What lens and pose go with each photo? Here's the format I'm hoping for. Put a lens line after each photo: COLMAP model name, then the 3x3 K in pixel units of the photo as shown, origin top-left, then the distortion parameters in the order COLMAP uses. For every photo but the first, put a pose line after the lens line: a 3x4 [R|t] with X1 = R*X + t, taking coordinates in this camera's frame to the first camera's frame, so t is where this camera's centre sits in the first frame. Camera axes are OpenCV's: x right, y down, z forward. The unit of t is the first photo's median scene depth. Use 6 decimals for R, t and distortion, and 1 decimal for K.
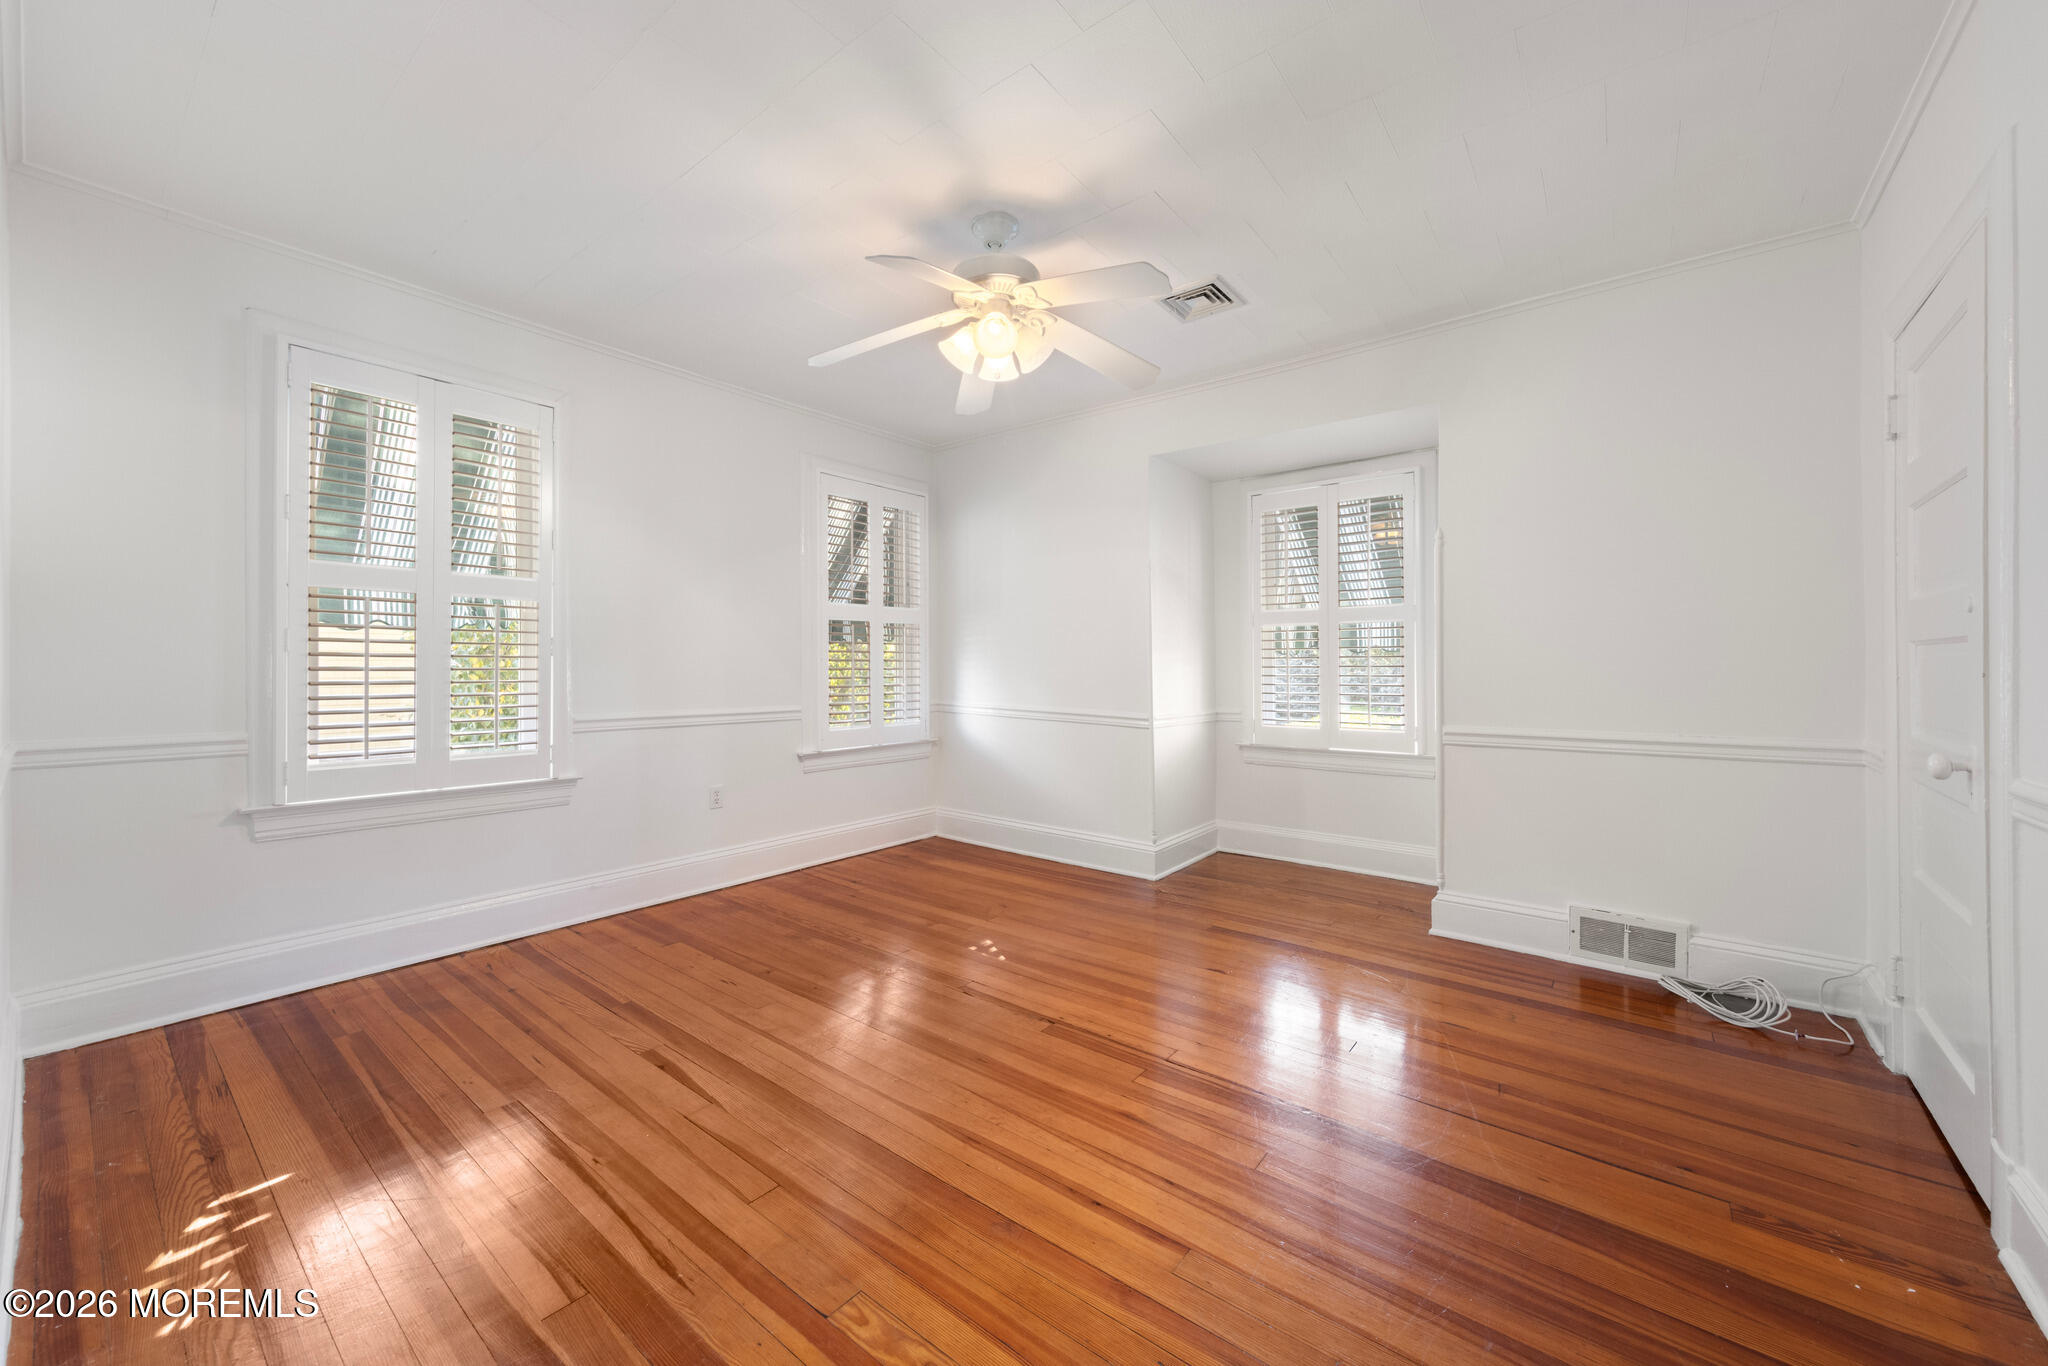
lens RADIAL K [[768.0, 0, 1015.3], [0, 768.0, 668.7], [0, 0, 1]] dist [0.001953, 0.000100]
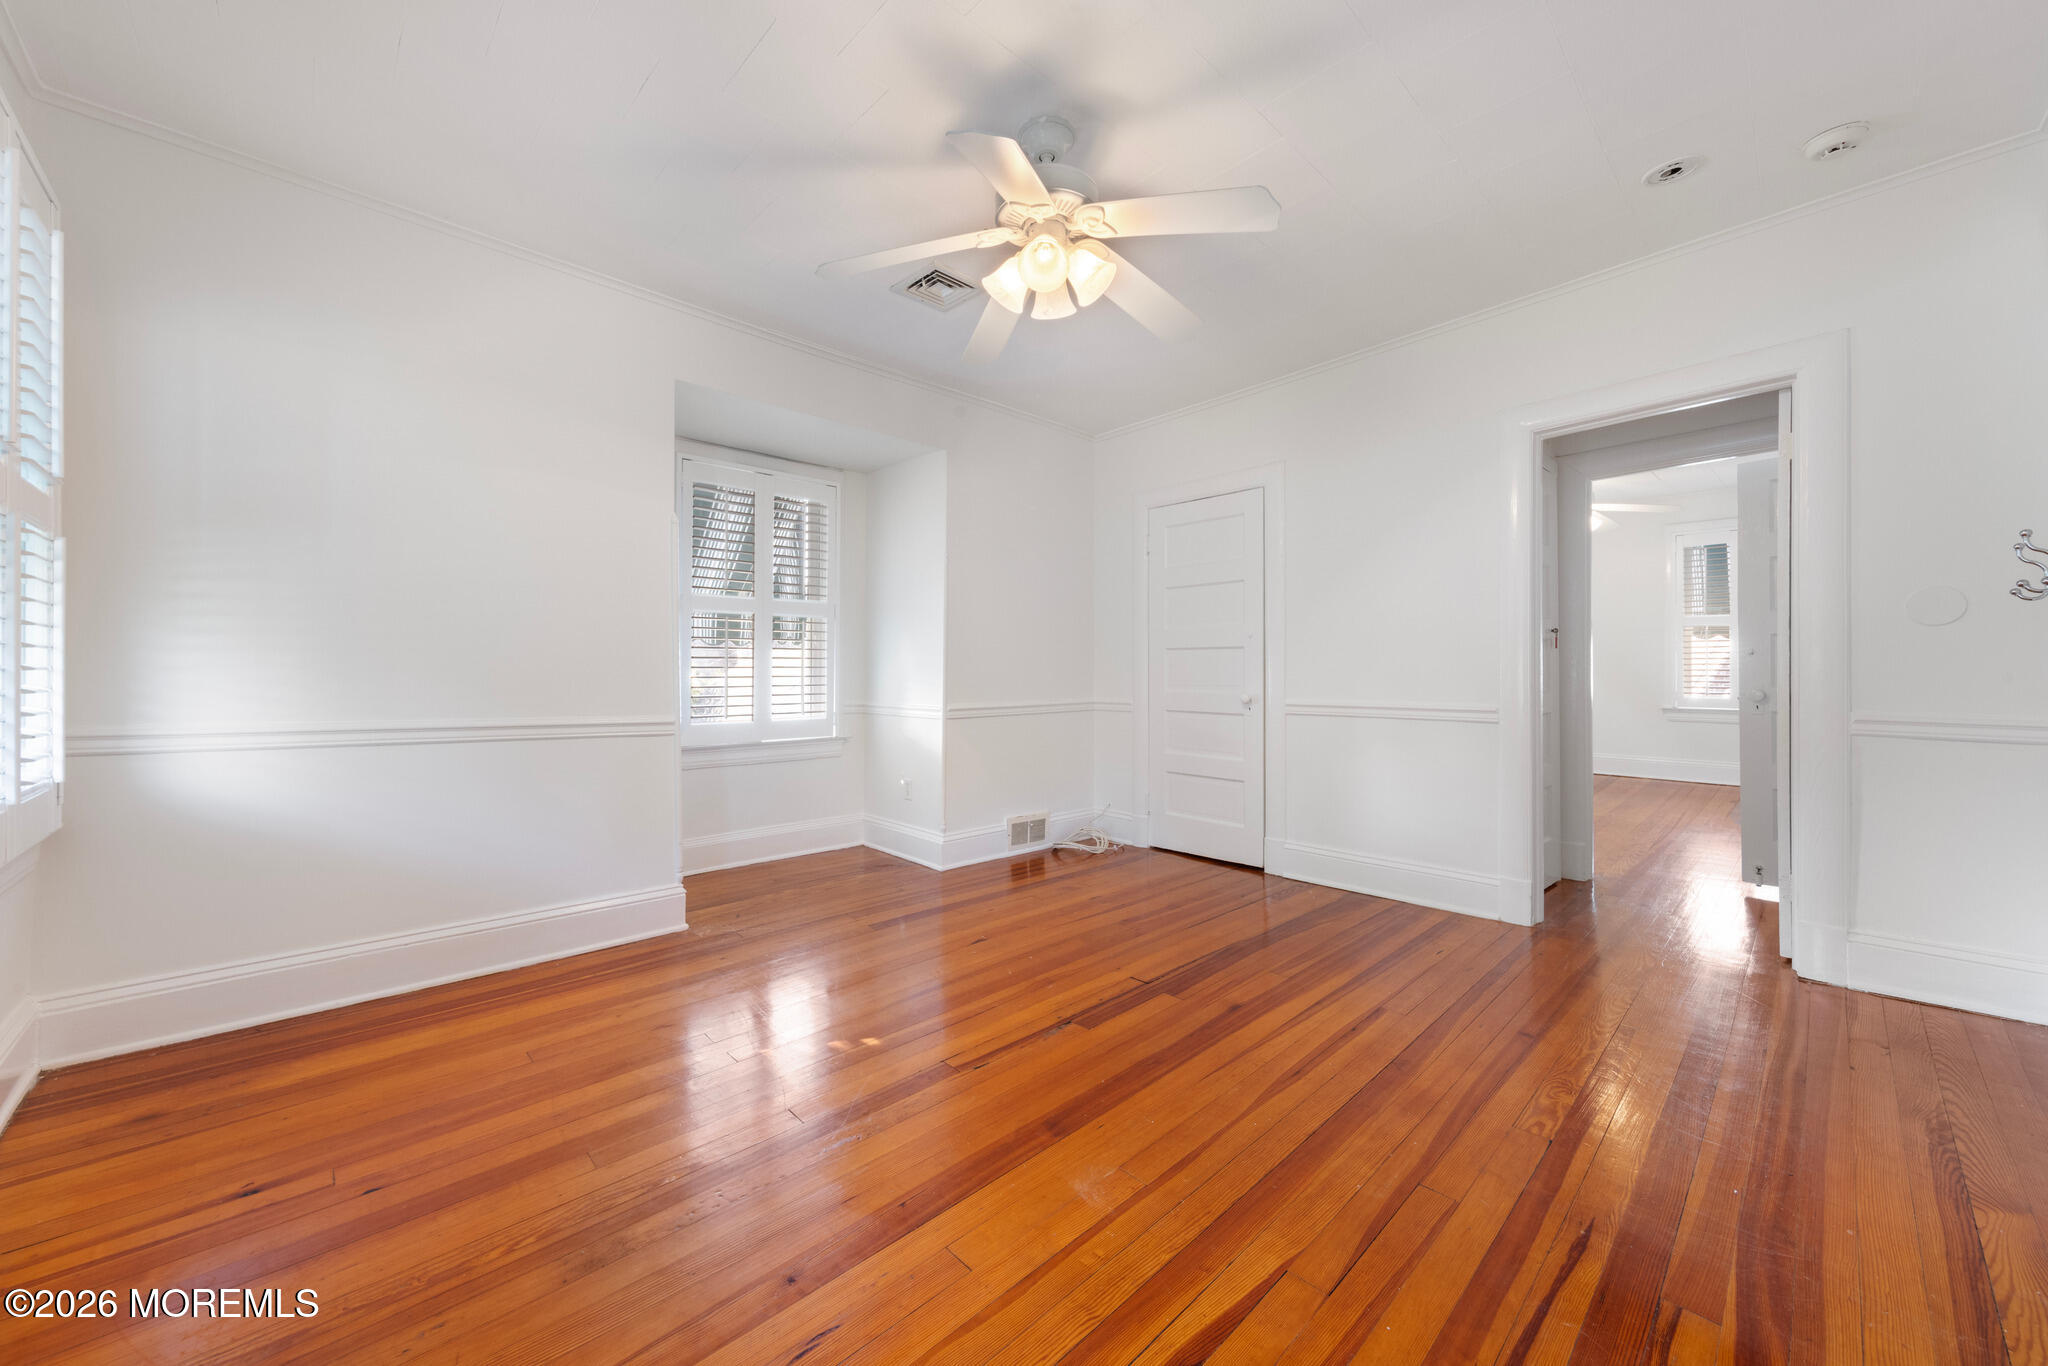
lens RADIAL K [[768.0, 0, 1020.7], [0, 768.0, 669.2], [0, 0, 1]] dist [0.001953, 0.000100]
pose [[0.136154, 0.000914, 0.990687, -0.782104], [0.003708, 0.999992, -0.001432, 0.021976], [-0.990681, 0.003868, 0.136150, 0.807115]]
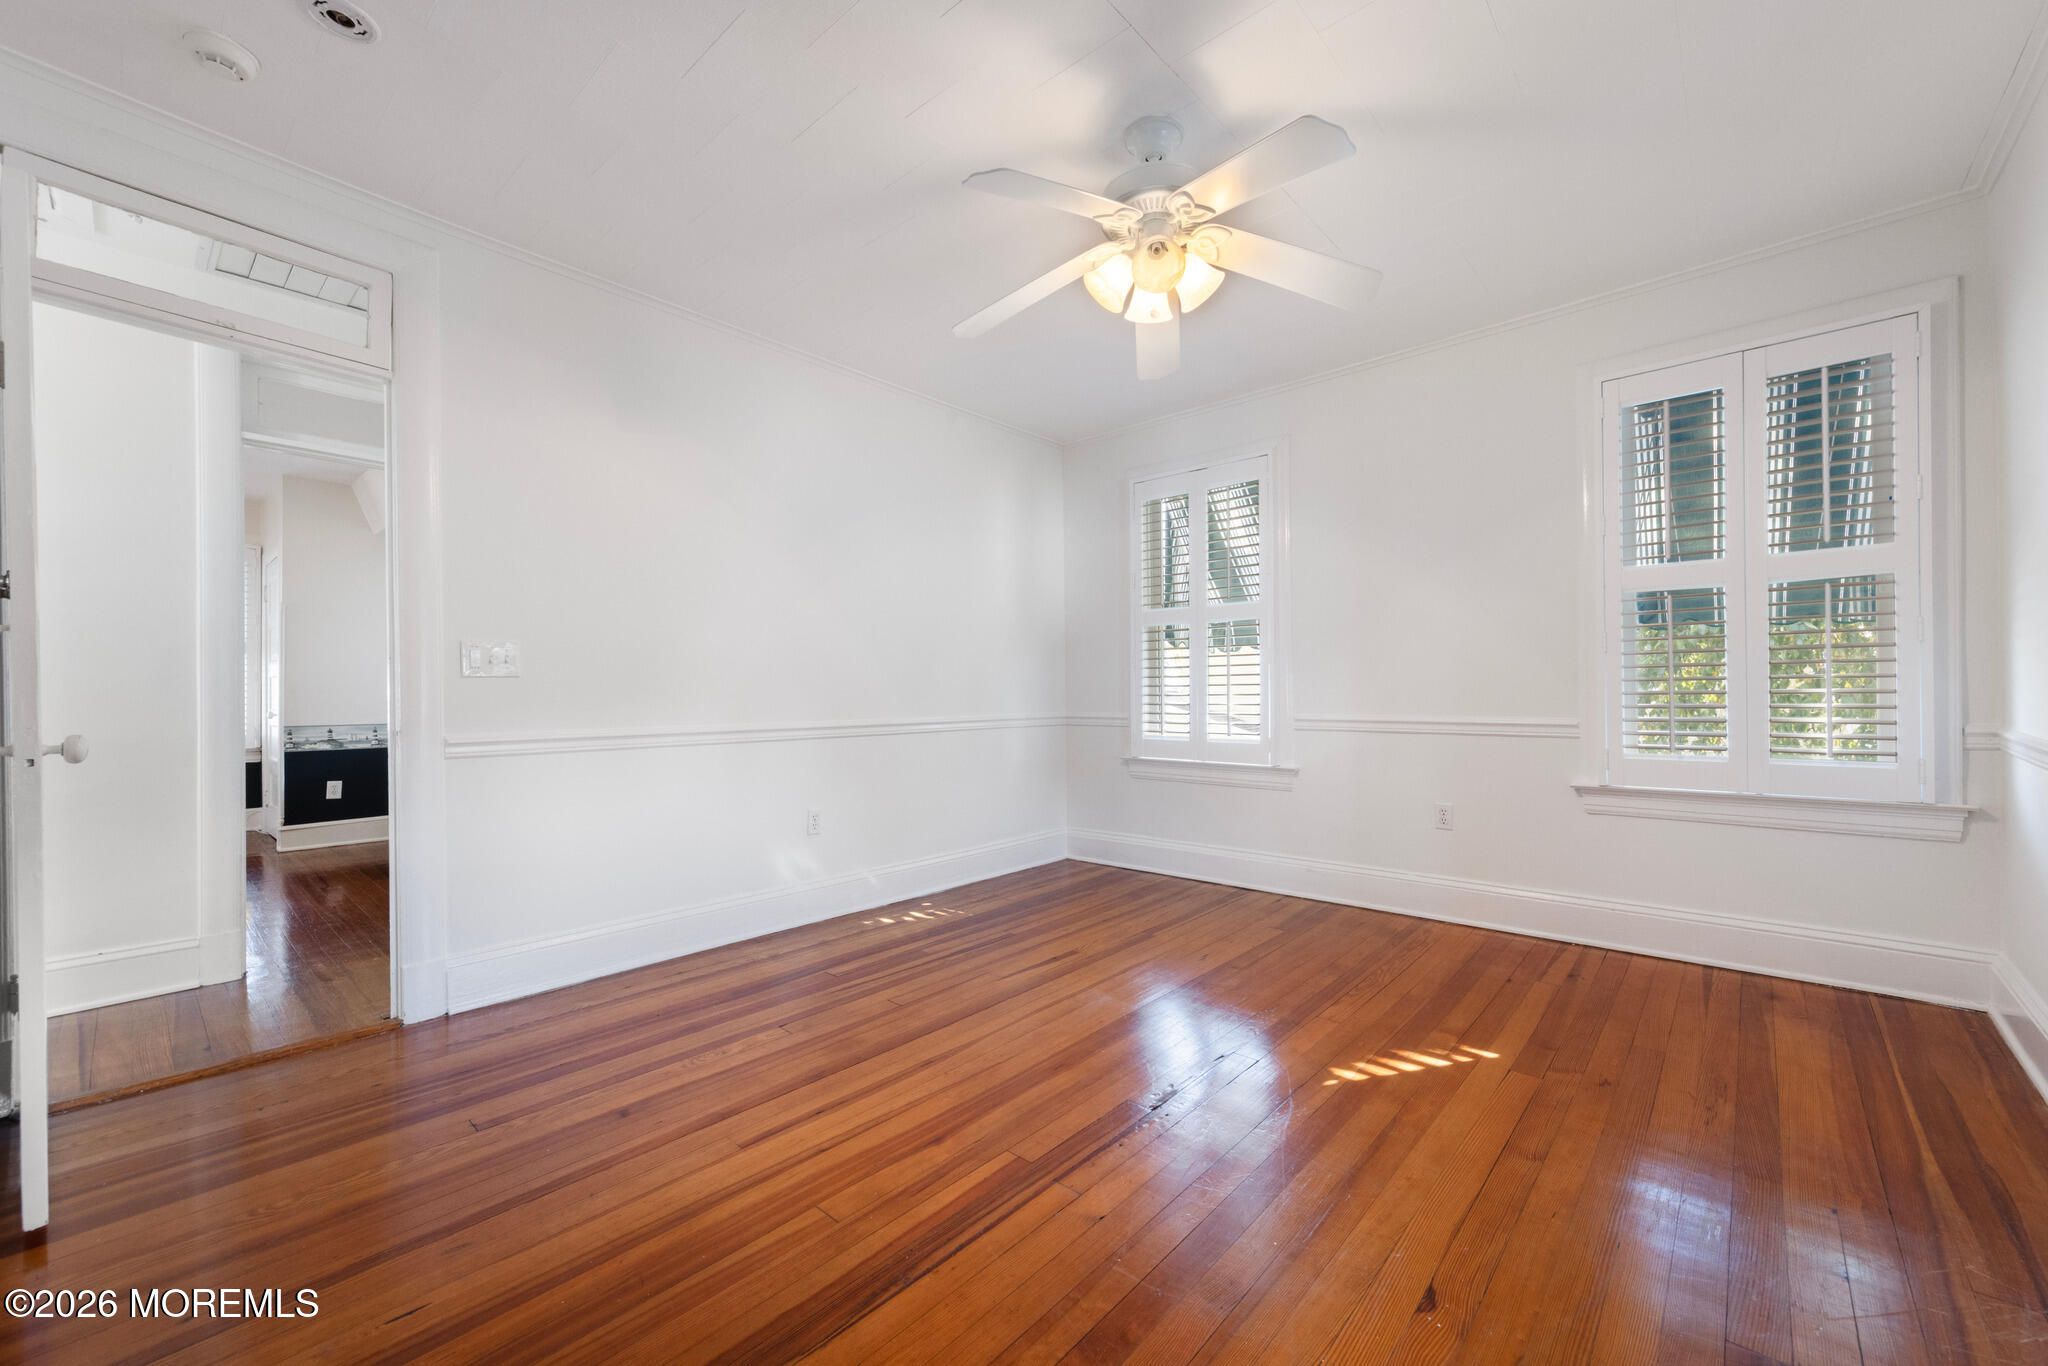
lens RADIAL K [[792.3, 0, 1022.5], [0, 792.3, 693.2], [0, 0, 1]] dist [0.002658, 0.000134]
pose [[-0.049601, 0.004838, -0.998757, 0.753923], [0.010802, 0.999932, 0.004307, 0.024026], [0.998711, -0.010575, -0.049650, 0.791055]]
